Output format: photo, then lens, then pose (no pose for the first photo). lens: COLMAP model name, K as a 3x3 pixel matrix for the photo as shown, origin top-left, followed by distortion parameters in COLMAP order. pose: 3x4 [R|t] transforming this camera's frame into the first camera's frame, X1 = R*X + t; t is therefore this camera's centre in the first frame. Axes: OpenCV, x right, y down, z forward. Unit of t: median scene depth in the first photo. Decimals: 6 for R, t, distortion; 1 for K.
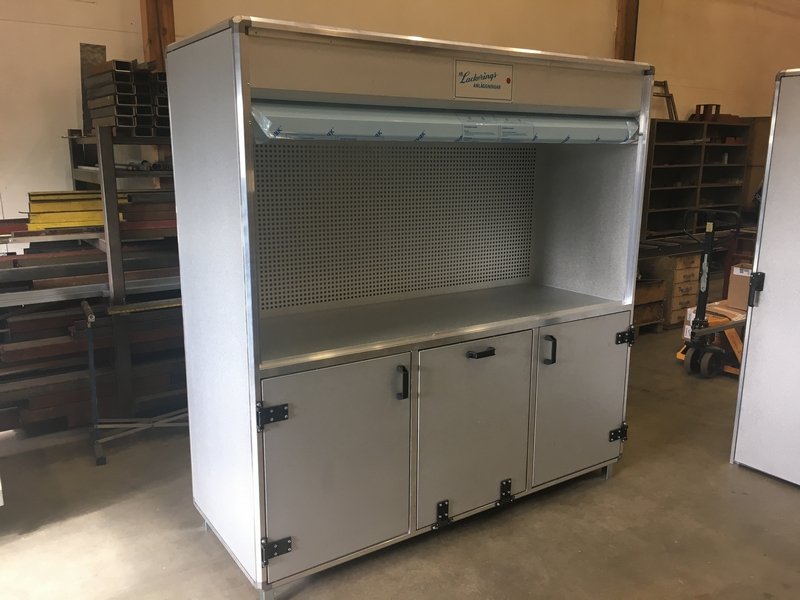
lens RADIAL K [[680.9, 0, 400.0], [0, 680.9, 300.0], [0, 0, 1]] dist [0.022247, -0.001213]
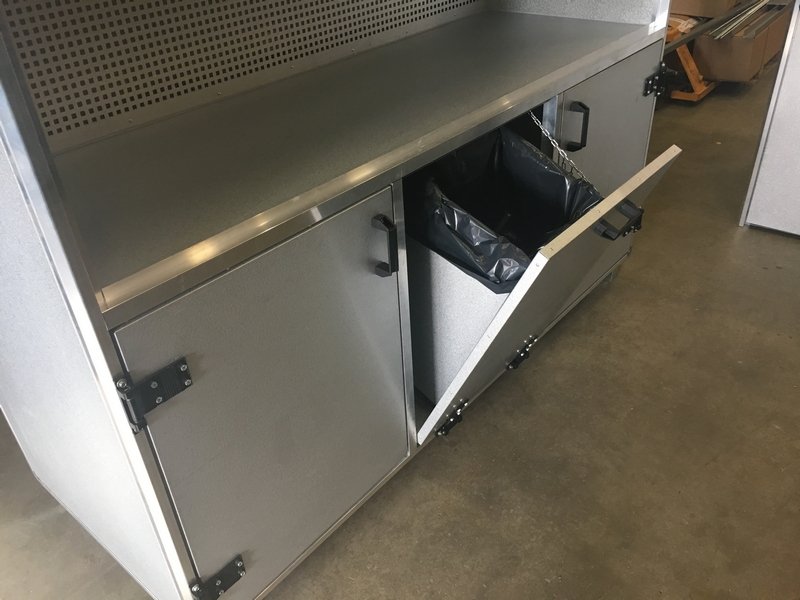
lens RADIAL K [[680.9, 0, 400.0], [0, 680.9, 300.0], [0, 0, 1]] dist [0.022247, -0.001213]
pose [[0.960097, -0.200802, 0.194659, -0.085521], [0.116706, 0.920208, 0.373627, -0.031978], [-0.254151, -0.336001, 0.906924, 0.446177]]
